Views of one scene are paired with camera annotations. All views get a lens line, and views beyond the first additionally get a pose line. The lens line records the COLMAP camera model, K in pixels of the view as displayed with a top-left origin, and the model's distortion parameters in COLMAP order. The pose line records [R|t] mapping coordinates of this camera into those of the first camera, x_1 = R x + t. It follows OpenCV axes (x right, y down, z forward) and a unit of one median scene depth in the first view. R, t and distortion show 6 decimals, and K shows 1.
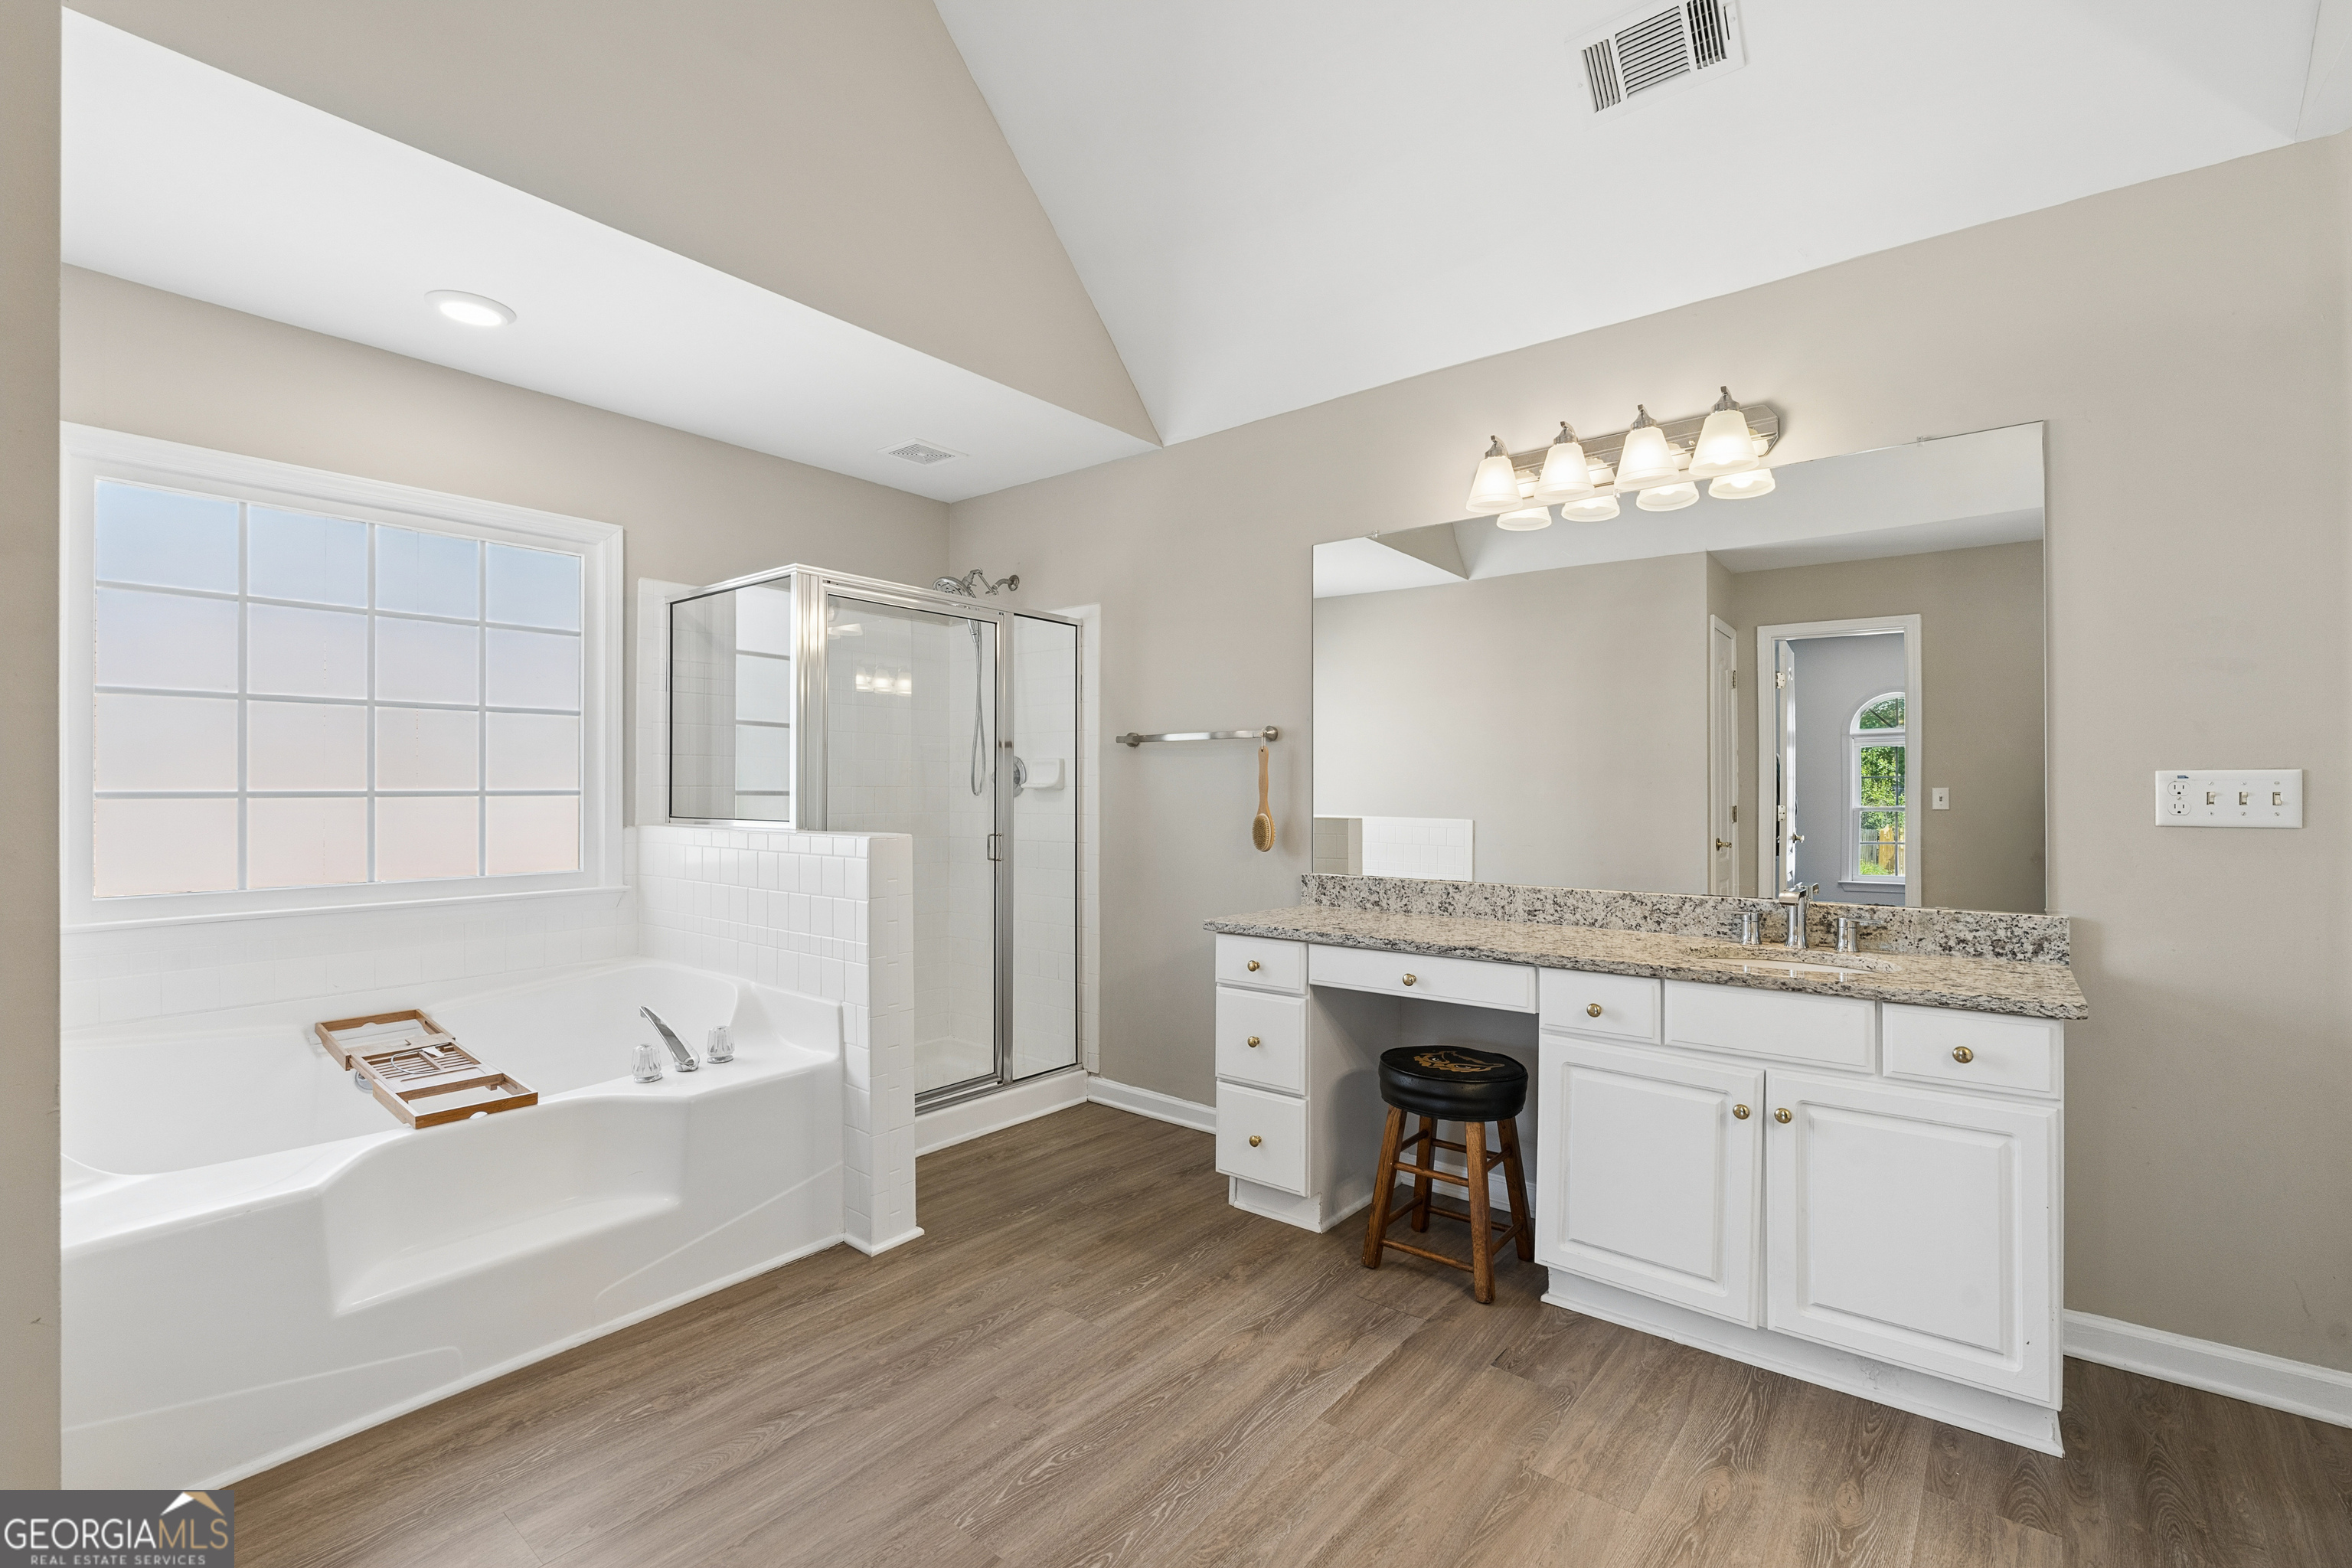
lens RADIAL K [[1036.2, 0, 1178.9], [0, 1036.2, 788.0], [0, 0, 1]] dist [-0.005606, -0.000296]
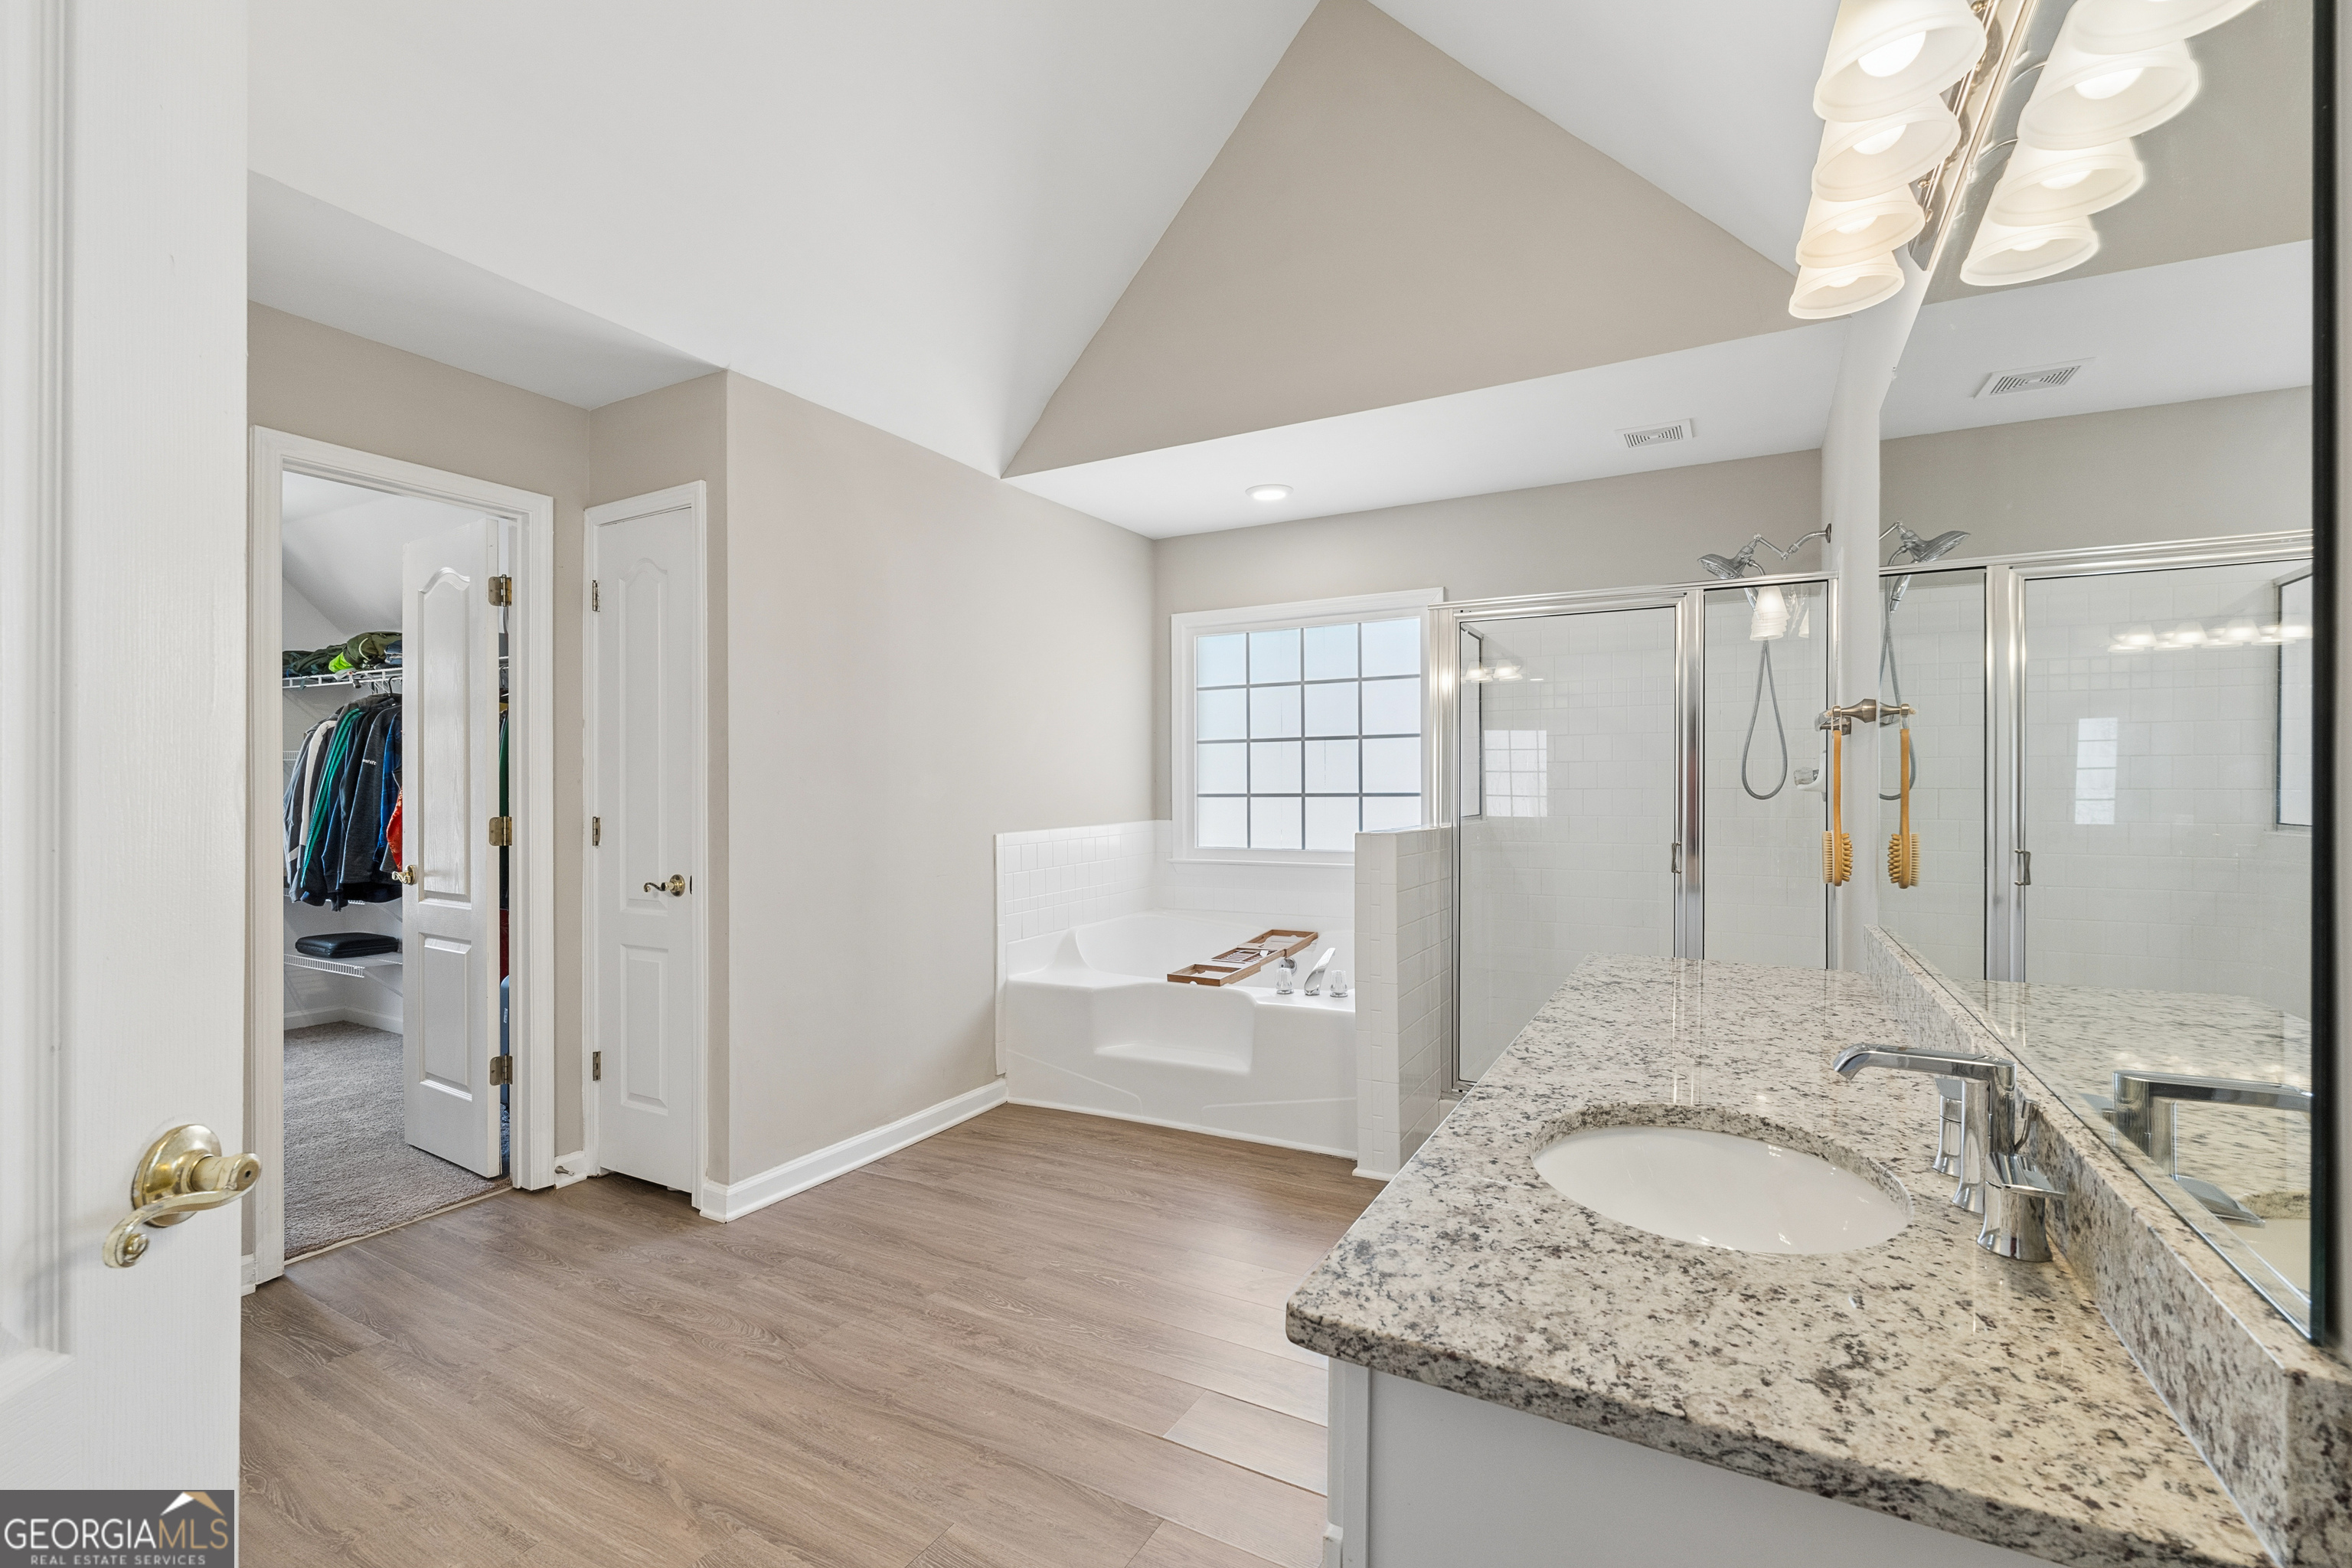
lens RADIAL K [[1036.2, 0, 1175.1], [0, 1036.2, 787.7], [0, 0, 1]] dist [-0.005606, -0.000296]
pose [[0.161690, -0.001133, -0.986841, 0.868430], [0.004483, 0.999990, -0.000413, -0.005374], [0.986831, -0.004357, 0.161694, 0.591217]]
